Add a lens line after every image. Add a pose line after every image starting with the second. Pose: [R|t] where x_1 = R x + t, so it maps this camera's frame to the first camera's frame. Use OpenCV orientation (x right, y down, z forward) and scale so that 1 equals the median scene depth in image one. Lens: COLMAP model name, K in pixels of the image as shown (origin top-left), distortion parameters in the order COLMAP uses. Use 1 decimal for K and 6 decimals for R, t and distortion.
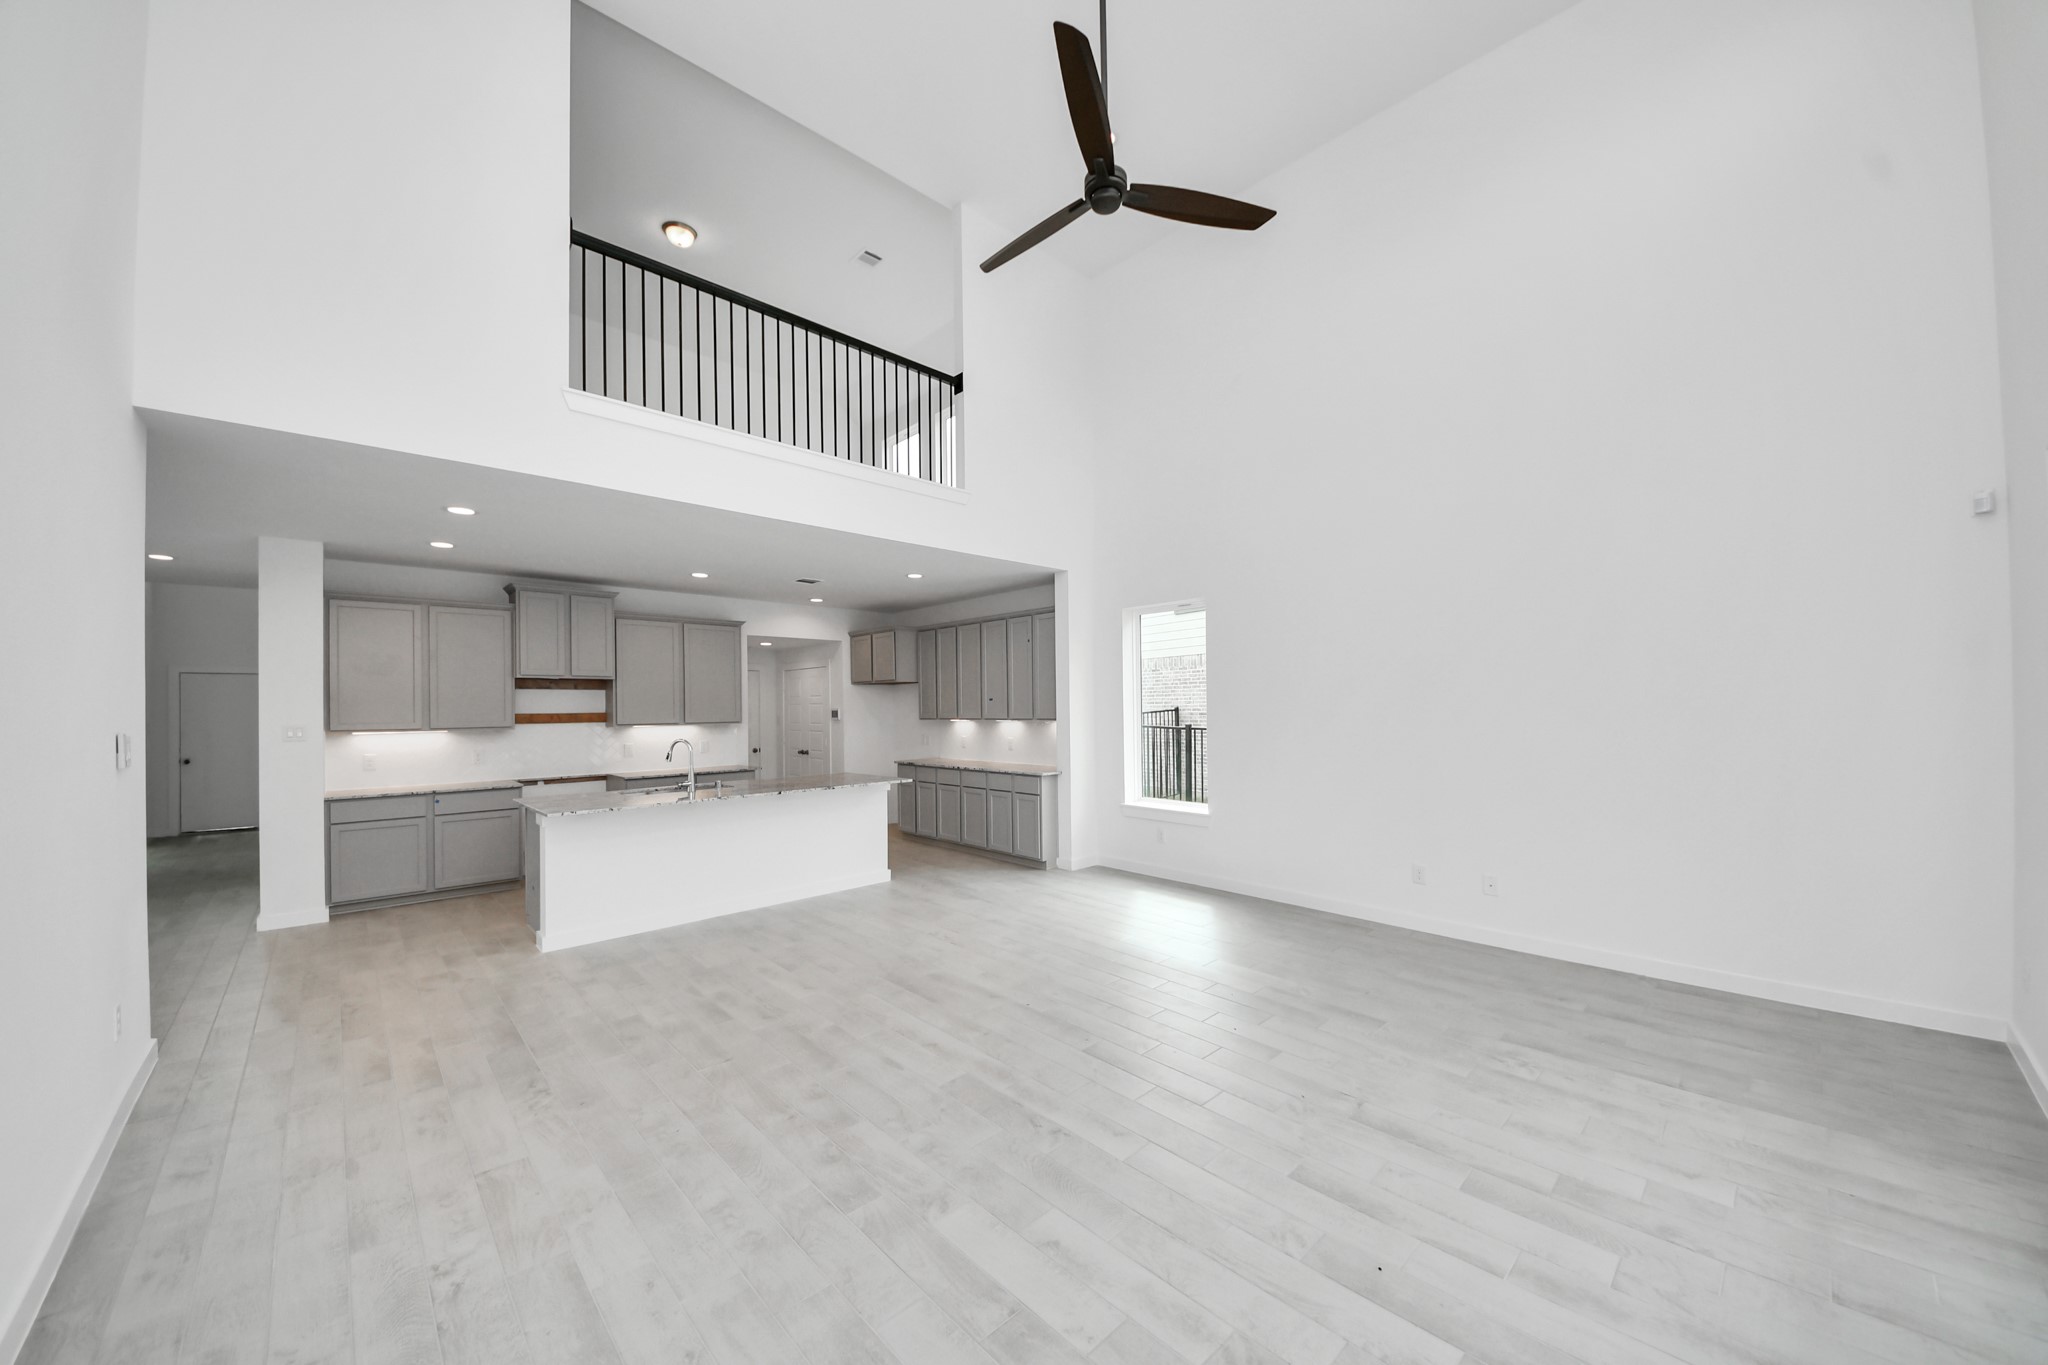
lens RADIAL K [[737.6, 0, 1025.7], [0, 737.6, 711.3], [0, 0, 1]] dist [0.009921, -0.009194]
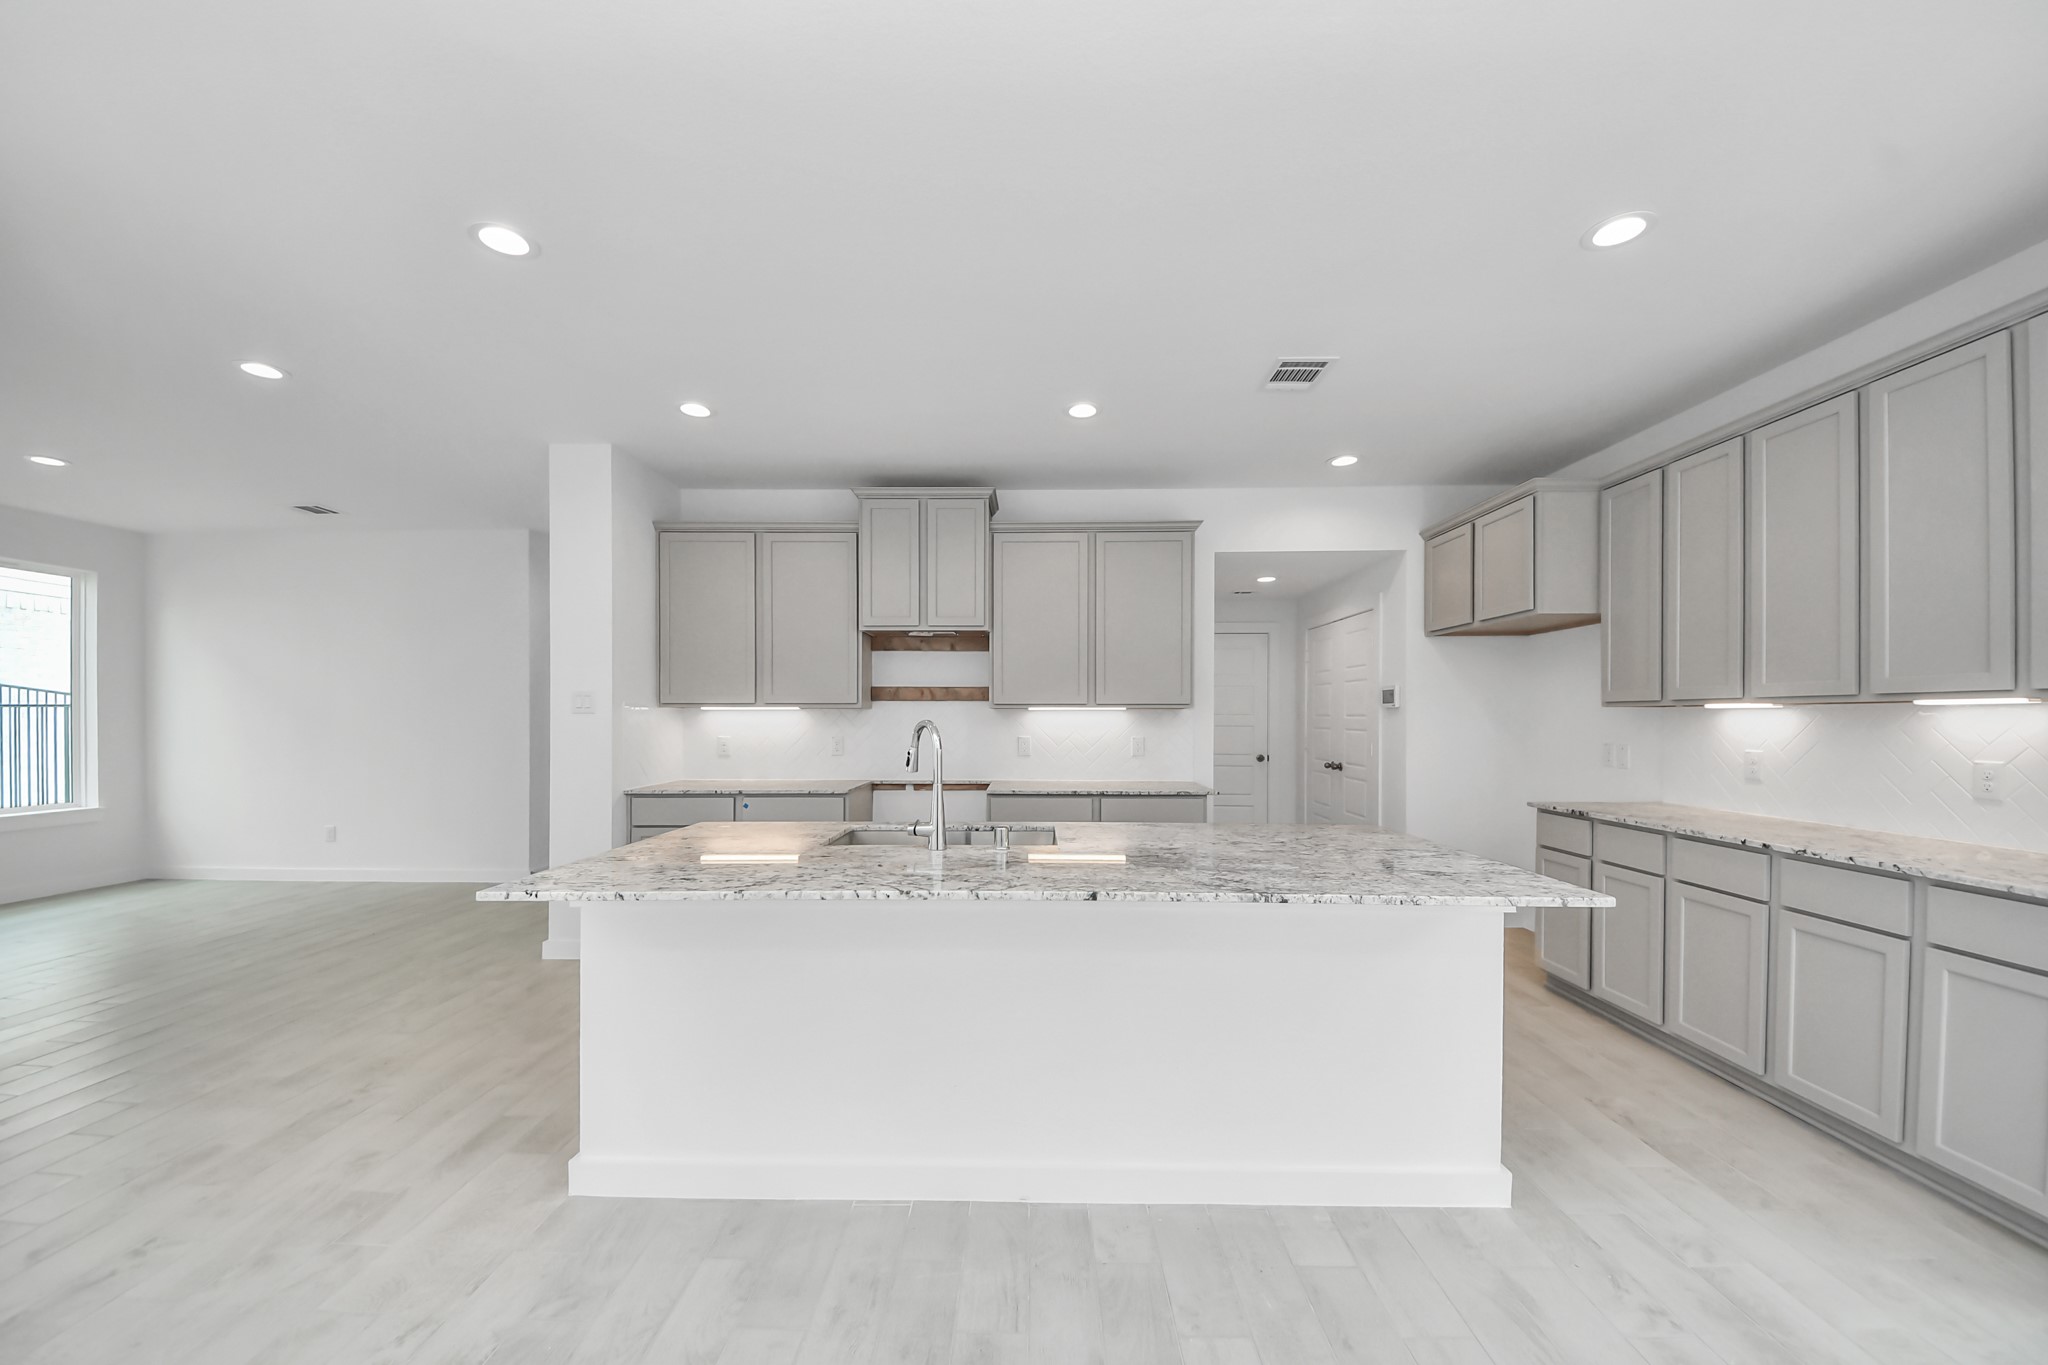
lens RADIAL K [[737.6, 0, 1019.8], [0, 737.6, 722.4], [0, 0, 1]] dist [0.009921, -0.009194]
pose [[0.717142, 0.020188, -0.696635, -0.131588], [-0.016136, 0.999793, 0.012362, 0.030543], [0.696740, 0.002375, 0.717320, 0.704214]]
